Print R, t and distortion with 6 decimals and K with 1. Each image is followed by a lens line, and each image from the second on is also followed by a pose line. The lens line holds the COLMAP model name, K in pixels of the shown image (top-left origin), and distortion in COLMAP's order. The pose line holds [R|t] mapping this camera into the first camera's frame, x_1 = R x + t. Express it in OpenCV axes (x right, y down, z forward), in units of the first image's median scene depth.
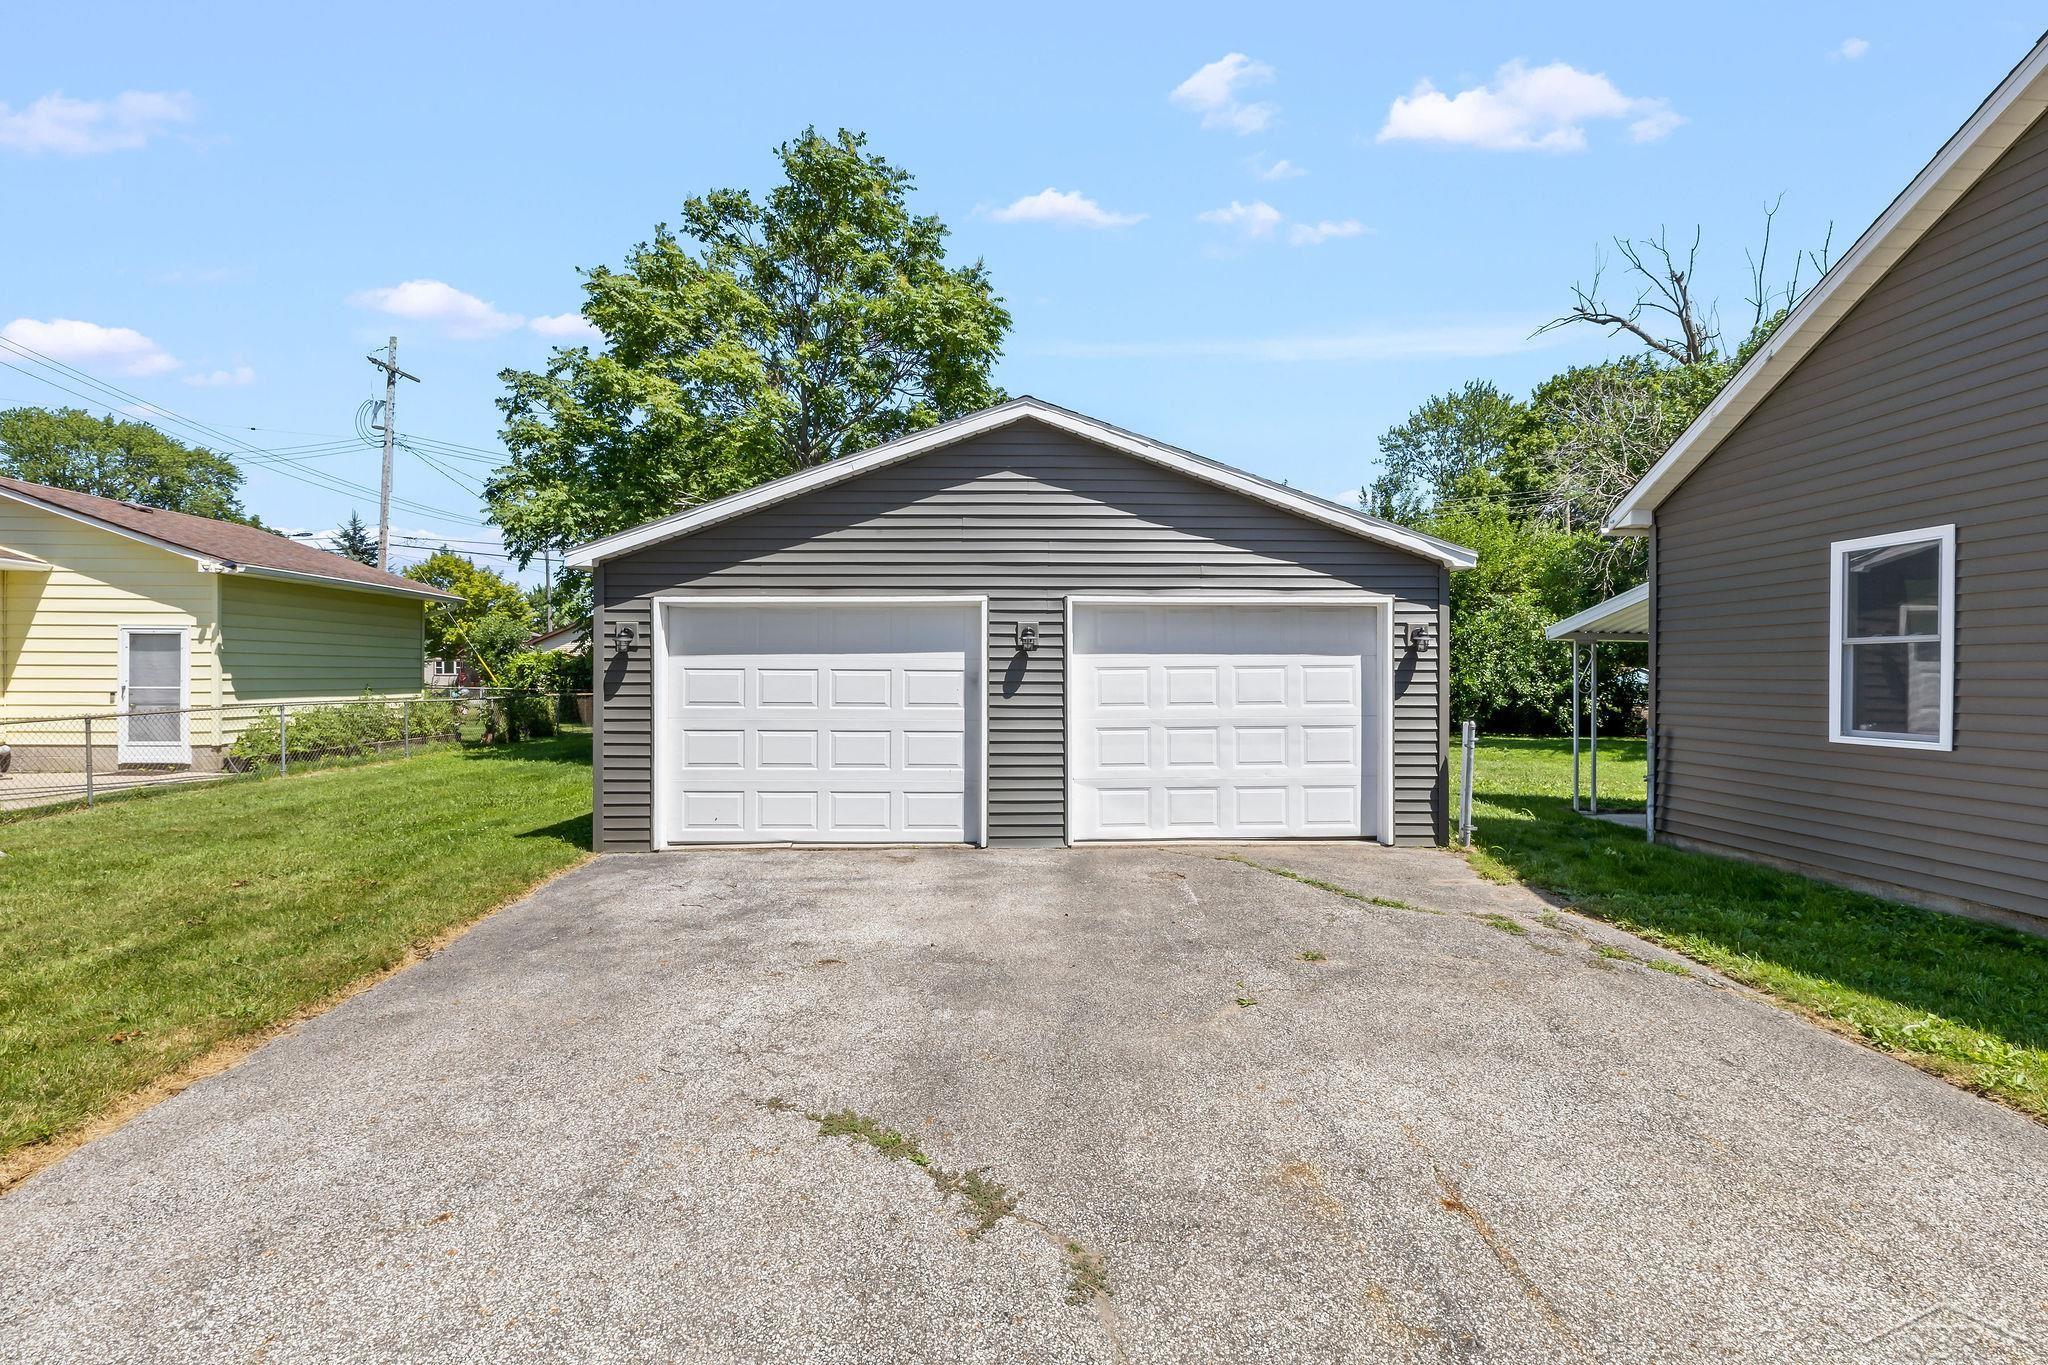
lens RADIAL K [[918.4, 0, 1024.0], [0, 918.4, 682.5], [0, 0, 1]] dist [0.003499, 0.000441]
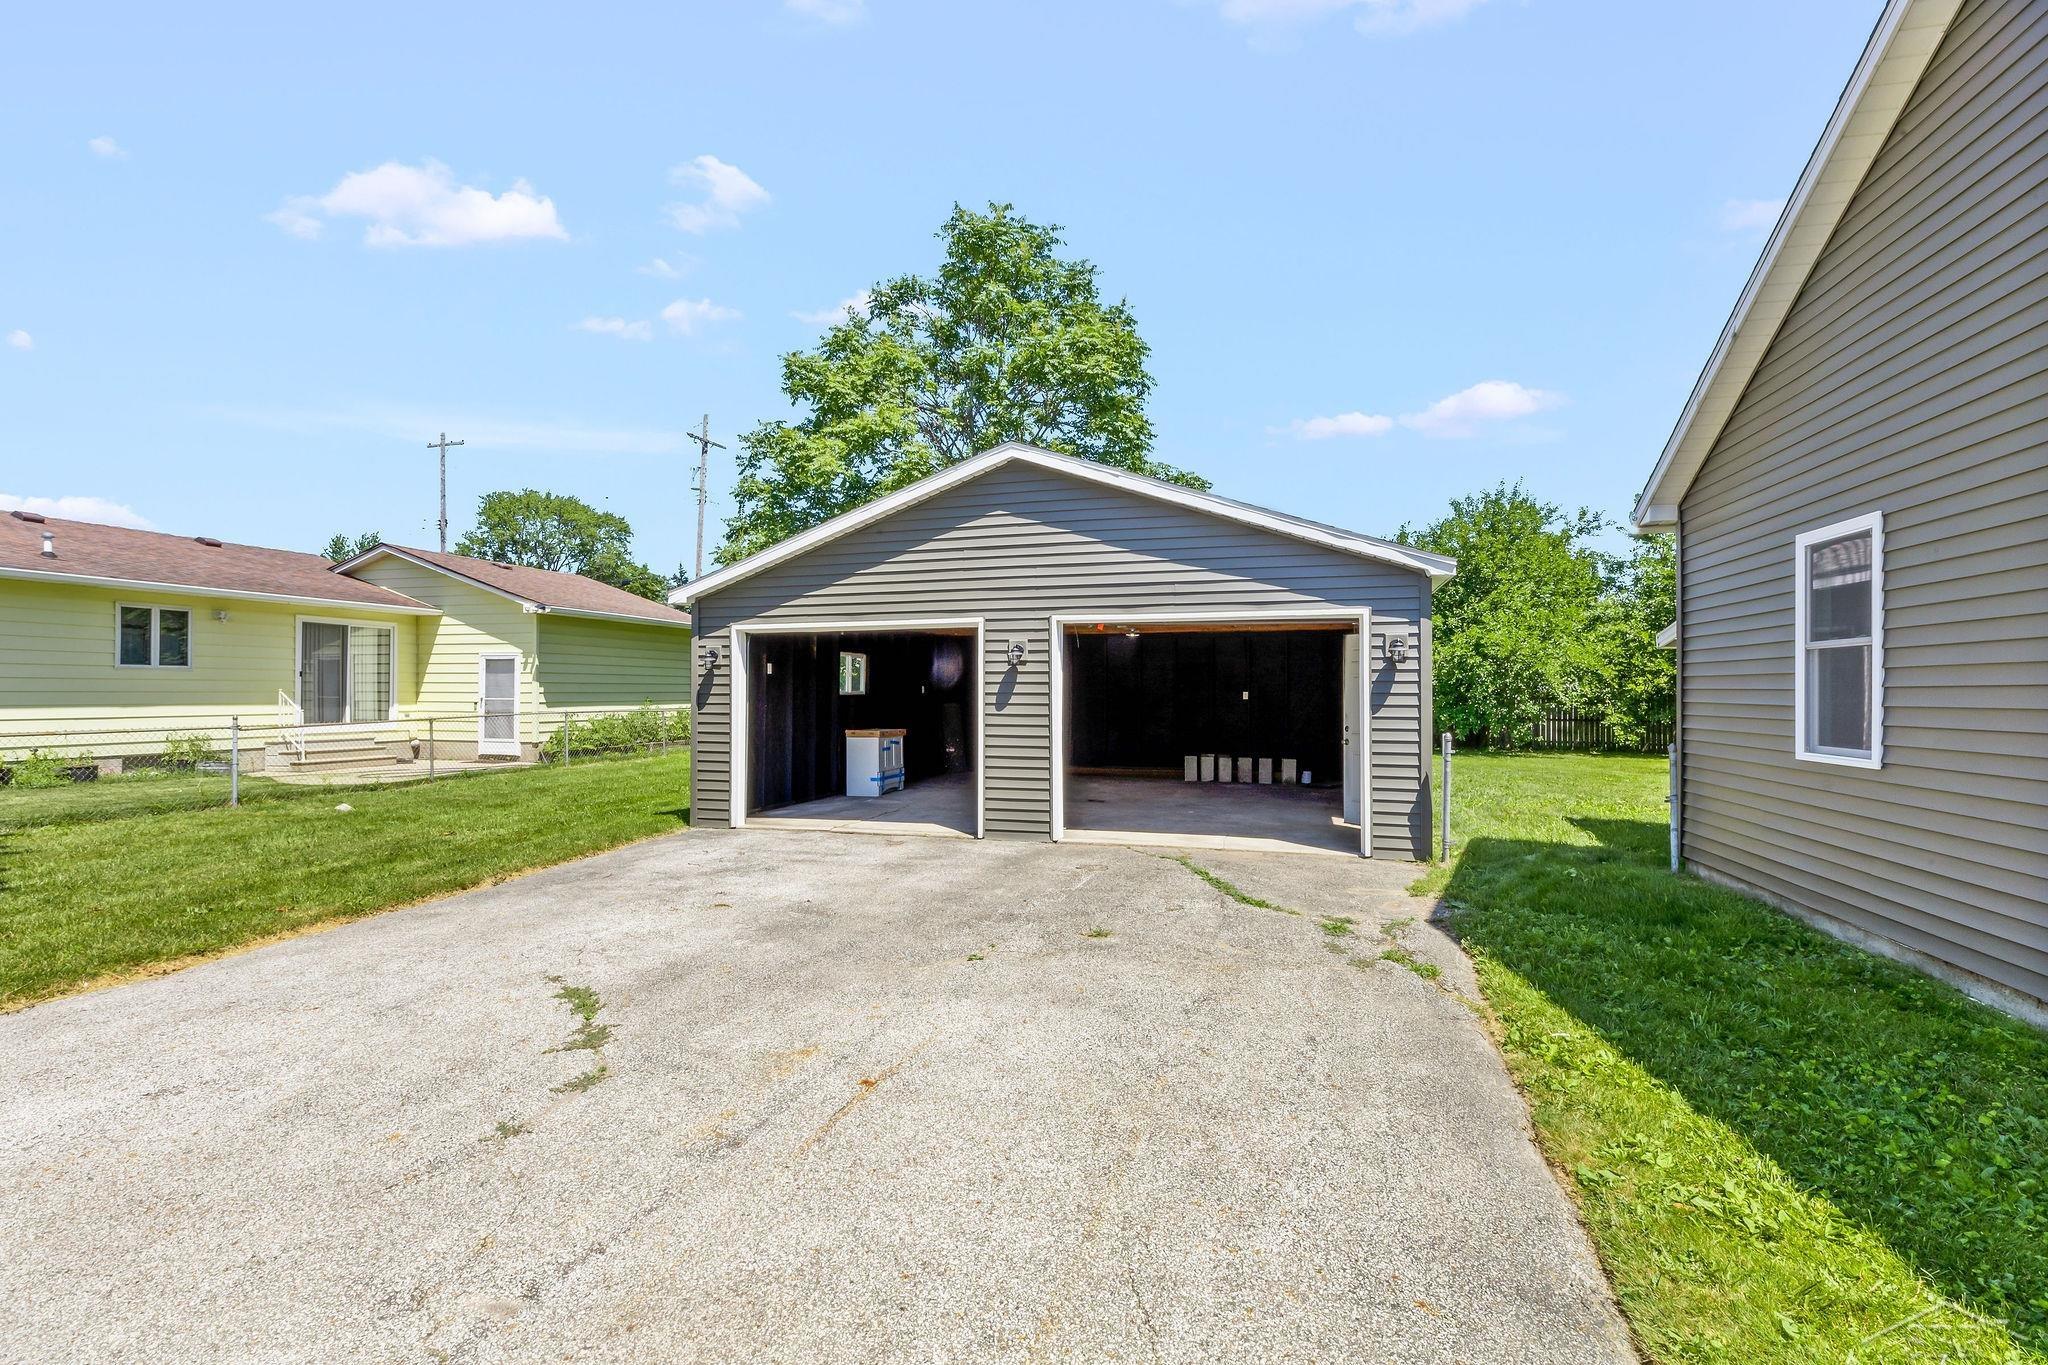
lens RADIAL K [[908.3, 0, 1020.8], [0, 908.3, 688.9], [0, 0, 1]] dist [0.003300, 0.000604]
pose [[0.950405, -0.001706, -0.311011, 0.352858], [-0.001642, 0.999943, -0.010505, 0.005968], [0.311011, 0.010494, 0.950348, -0.056478]]
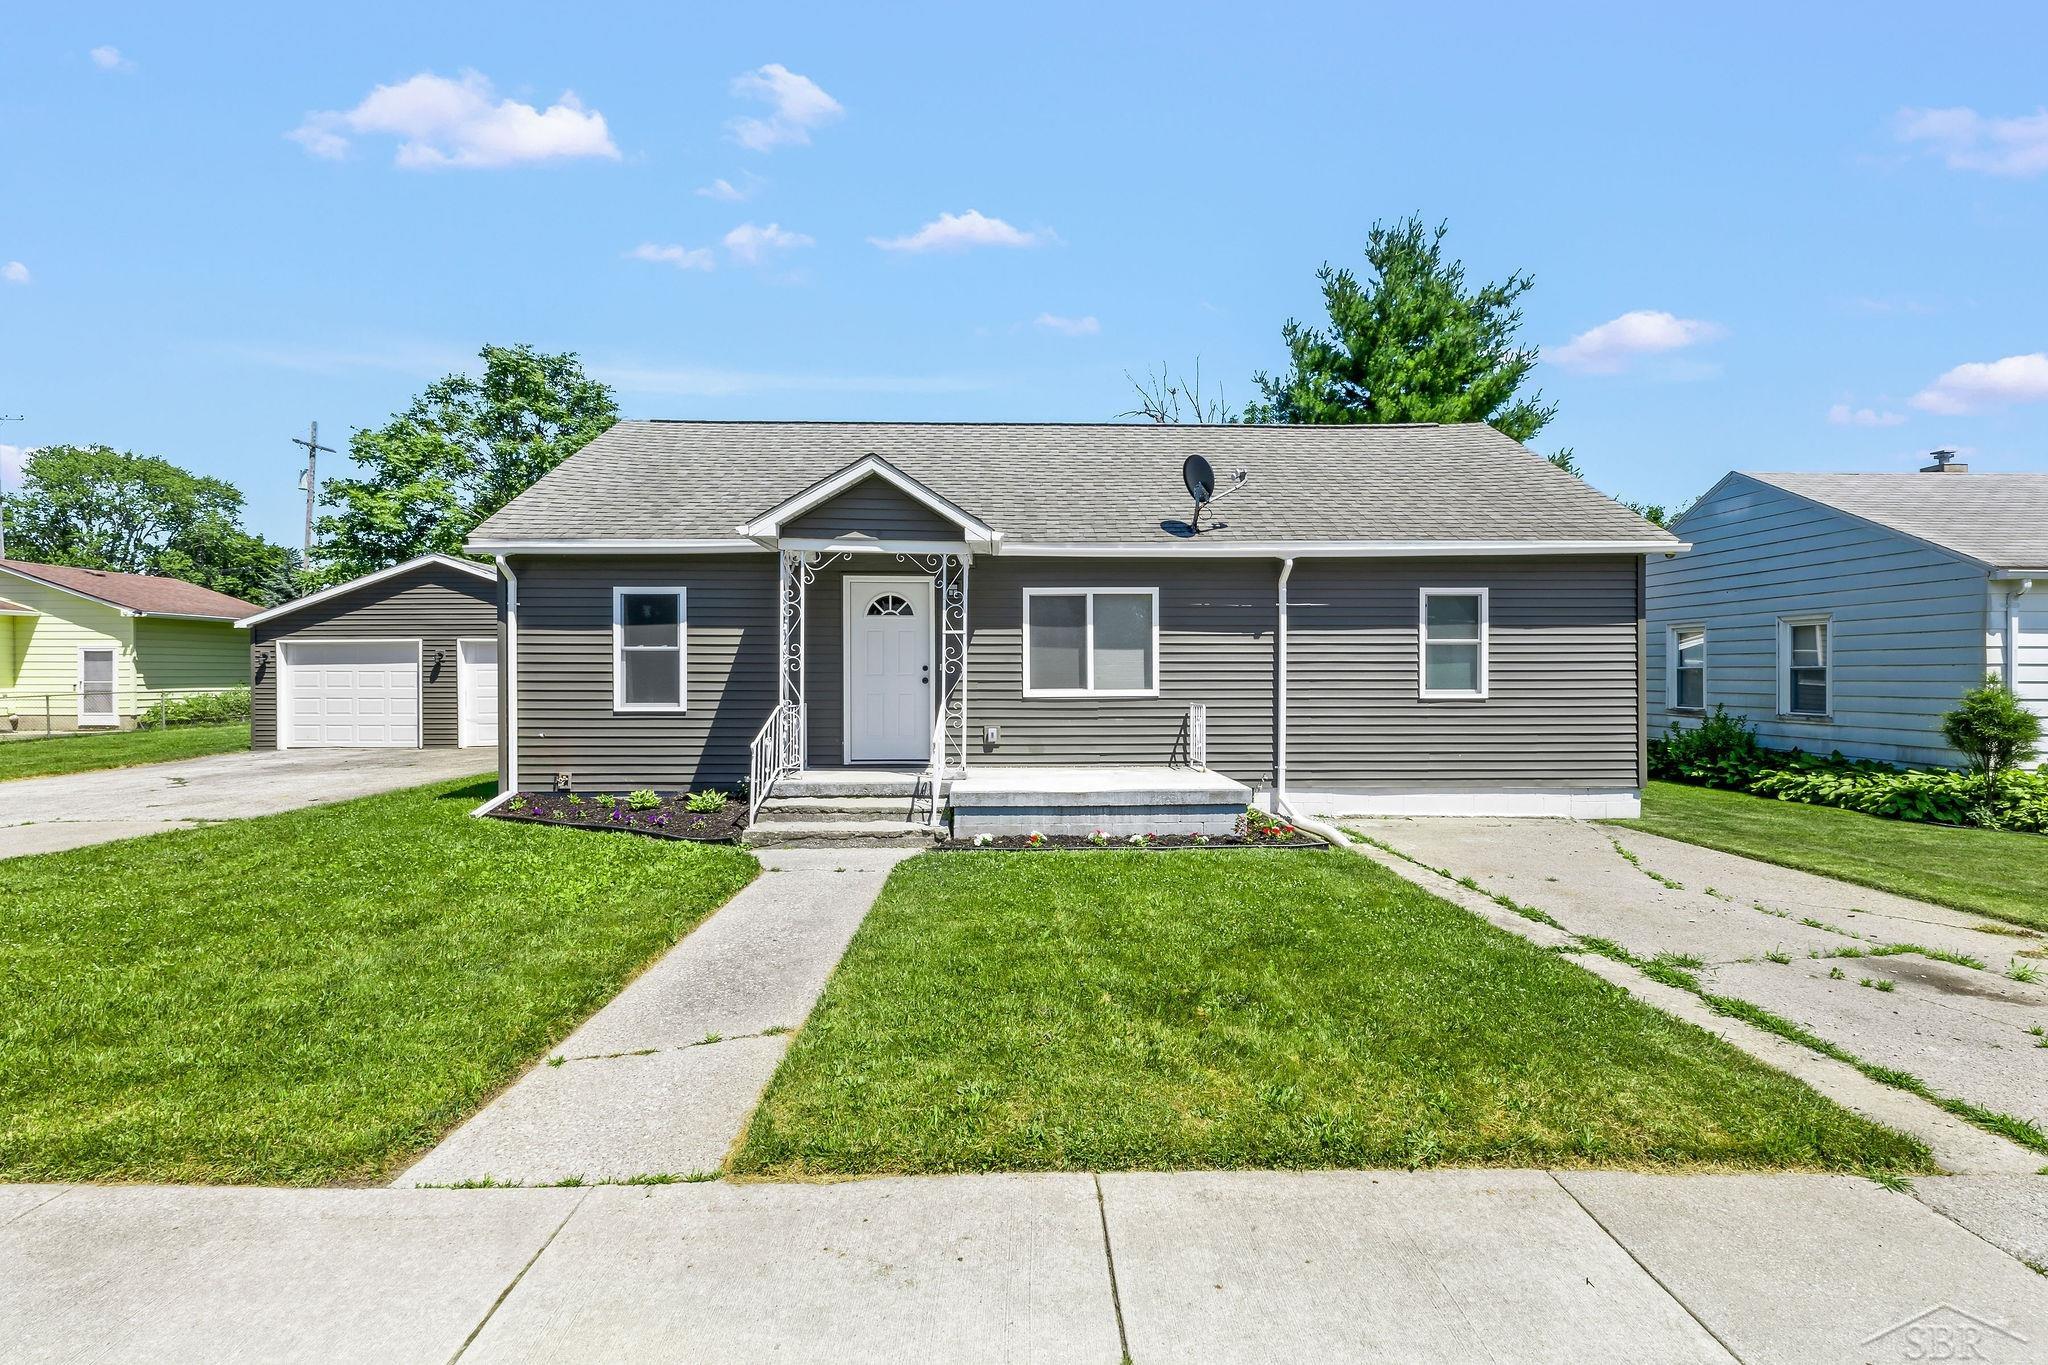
lens RADIAL K [[918.4, 0, 1024.0], [0, 918.4, 682.5], [0, 0, 1]] dist [0.003499, 0.000441]
pose [[0.999725, -0.003153, -0.023233, 1.502708], [0.003215, 0.999991, 0.002631, 0.013095], [0.023224, -0.002705, 0.999727, -1.247431]]
